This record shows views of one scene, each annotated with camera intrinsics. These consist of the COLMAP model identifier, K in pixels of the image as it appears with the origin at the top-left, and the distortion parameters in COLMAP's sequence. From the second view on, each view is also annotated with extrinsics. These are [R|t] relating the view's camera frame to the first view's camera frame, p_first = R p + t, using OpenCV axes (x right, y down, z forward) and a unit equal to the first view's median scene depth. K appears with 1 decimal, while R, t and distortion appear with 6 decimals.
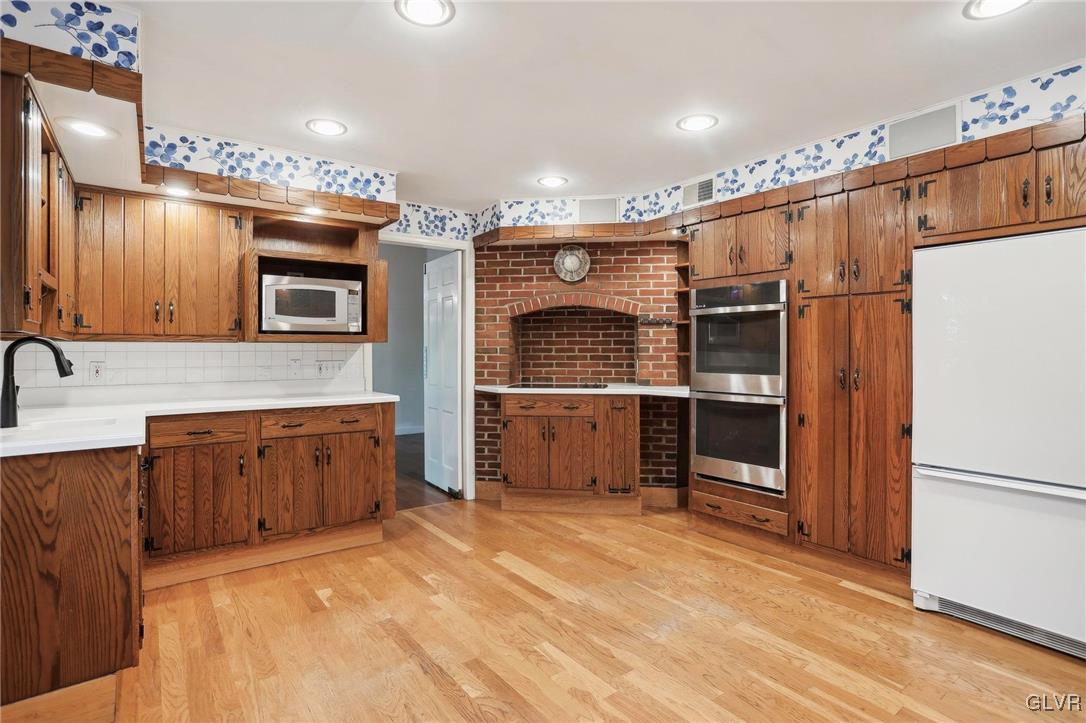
lens RADIAL K [[549.3, 0, 535.7], [0, 549.3, 351.1], [0, 0, 1]] dist [-0.000908, 0.001032]
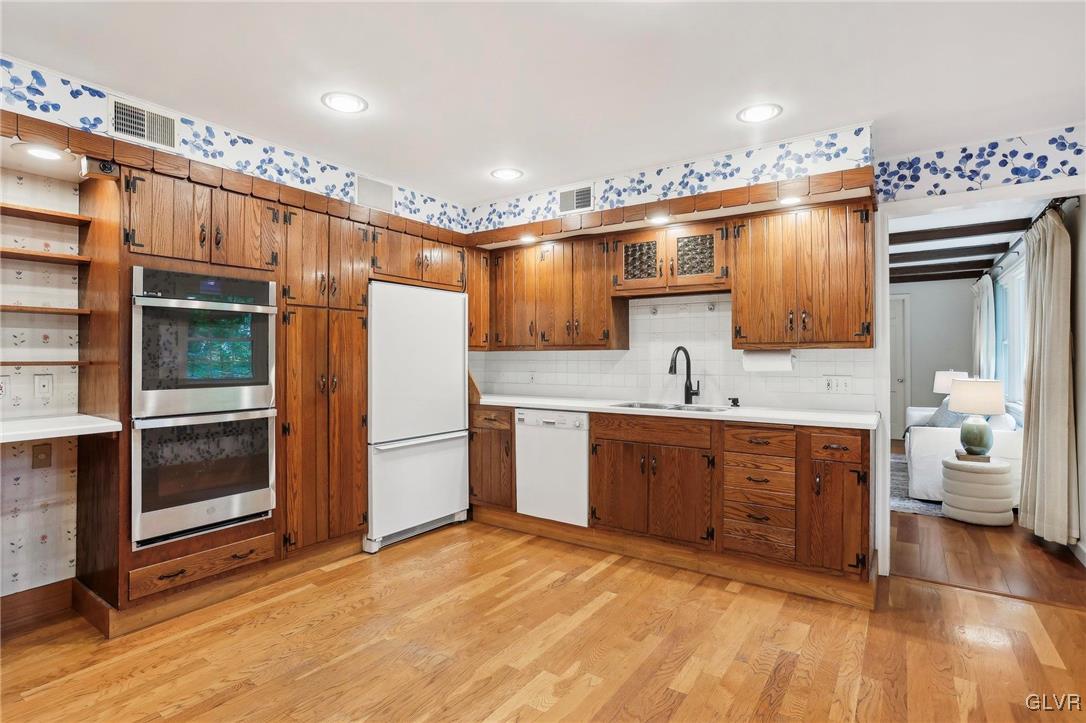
lens RADIAL K [[549.3, 0, 535.7], [0, 549.3, 351.1], [0, 0, 1]] dist [-0.000908, 0.001032]
pose [[-0.308139, 0.005760, 0.951324, -0.596594], [-0.001846, 0.999976, -0.006652, -0.007683], [-0.951339, -0.003806, -0.308121, 0.905717]]
